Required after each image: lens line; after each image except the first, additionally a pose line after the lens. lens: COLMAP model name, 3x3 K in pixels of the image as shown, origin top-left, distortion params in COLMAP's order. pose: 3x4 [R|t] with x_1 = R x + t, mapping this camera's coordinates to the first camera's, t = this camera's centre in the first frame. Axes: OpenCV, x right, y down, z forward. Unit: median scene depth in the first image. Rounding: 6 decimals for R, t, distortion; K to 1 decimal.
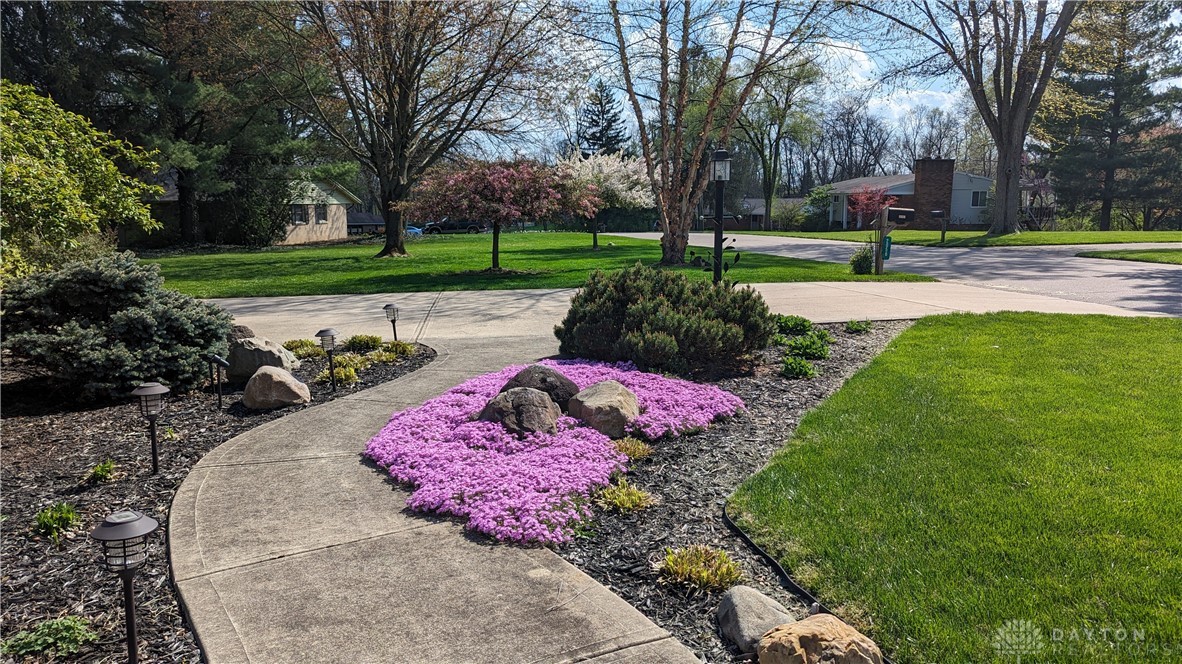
lens RADIAL K [[816.2, 0, 591.1], [0, 816.2, 332.5], [0, 0, 1]] dist [0.031167, -0.003918]
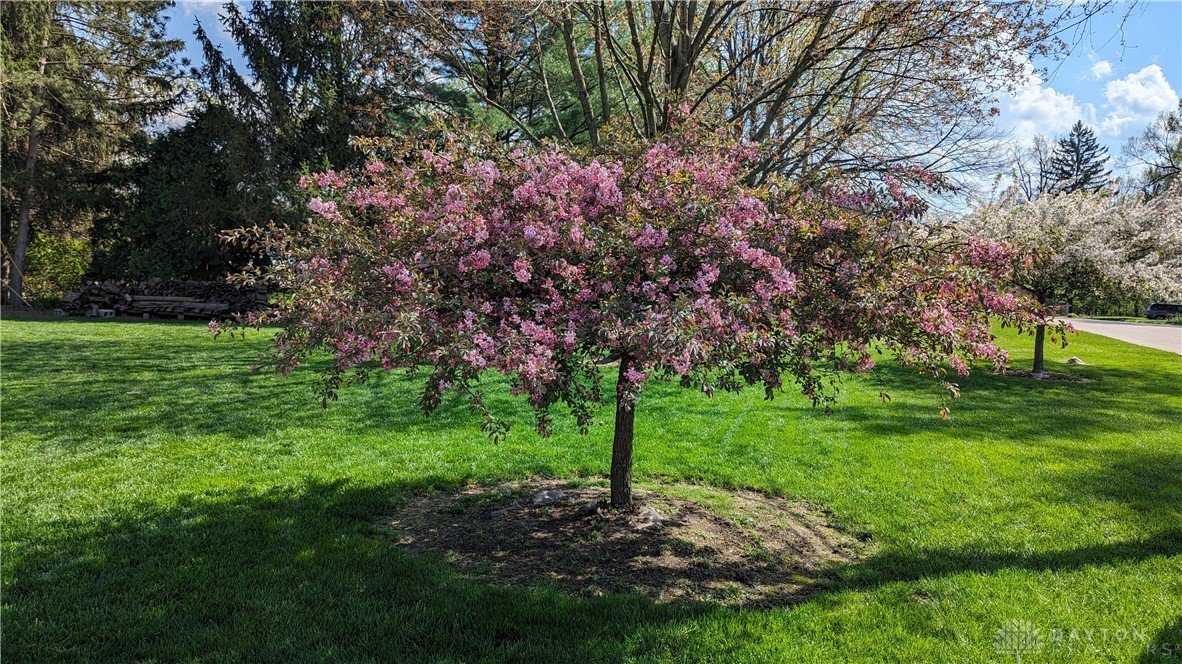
lens RADIAL K [[816.2, 0, 590.6], [0, 816.2, 333.1], [0, 0, 1]] dist [0.031167, -0.003918]
pose [[0.871782, 0.077244, -0.483766, 0.005649], [-0.111712, 0.992819, -0.042787, -0.047048], [0.476987, 0.091343, 0.874151, 0.263684]]
